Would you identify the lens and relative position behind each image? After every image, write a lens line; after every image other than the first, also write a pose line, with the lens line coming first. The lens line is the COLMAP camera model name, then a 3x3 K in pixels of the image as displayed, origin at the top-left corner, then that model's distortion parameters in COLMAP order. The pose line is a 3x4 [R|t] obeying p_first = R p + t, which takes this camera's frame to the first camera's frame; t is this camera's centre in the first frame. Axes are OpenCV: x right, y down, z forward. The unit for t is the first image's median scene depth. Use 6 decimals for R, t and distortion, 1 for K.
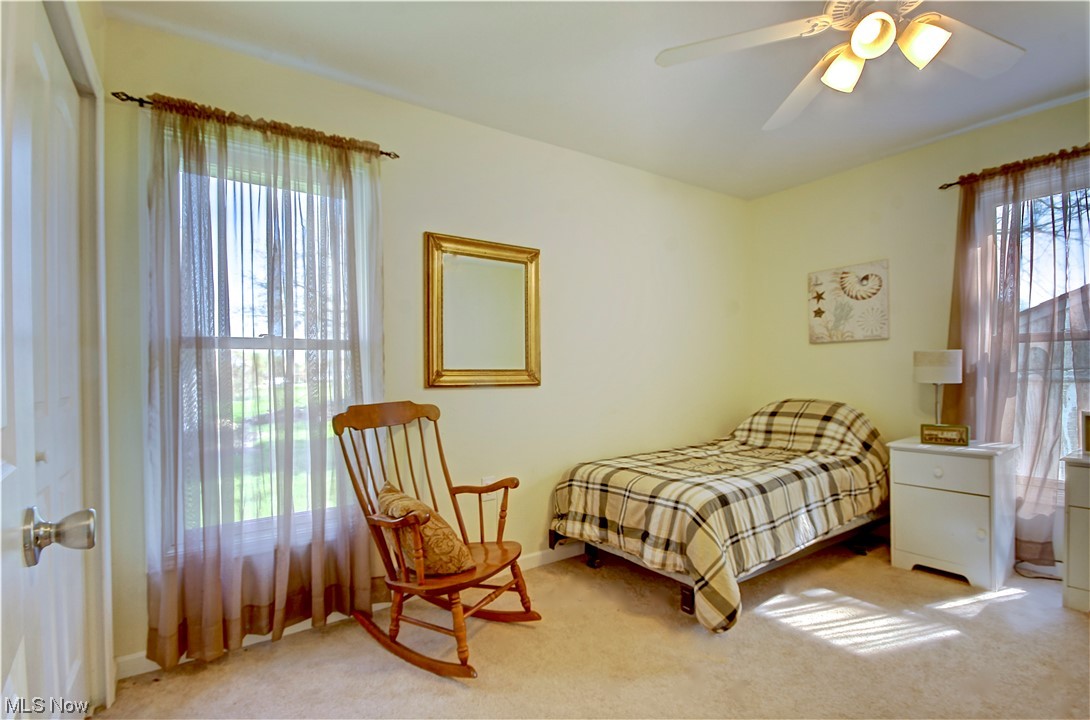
lens RADIAL K [[520.7, 0, 541.8], [0, 520.7, 371.7], [0, 0, 1]] dist [-0.001983, -0.000505]
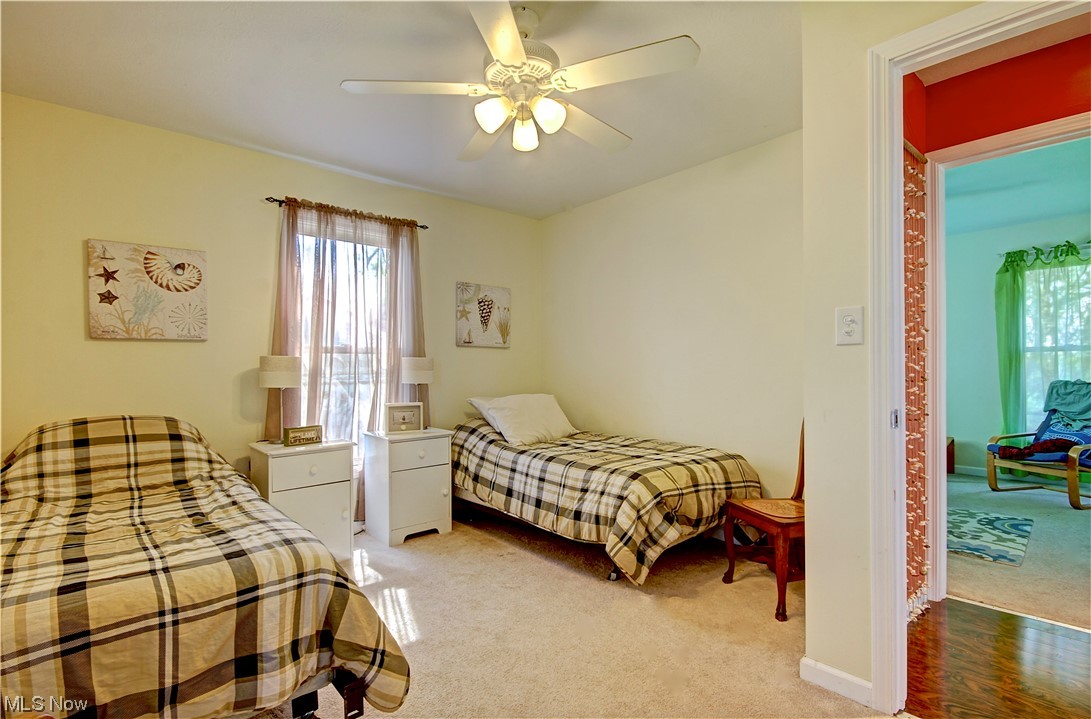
lens RADIAL K [[521.2, 0, 542.2], [0, 521.2, 371.3], [0, 0, 1]] dist [-0.001983, -0.000505]
pose [[-0.138346, 0.010463, 0.990329, -0.293133], [0.010698, 0.999902, -0.009070, 0.003329], [-0.990326, 0.009340, -0.138444, 0.540596]]
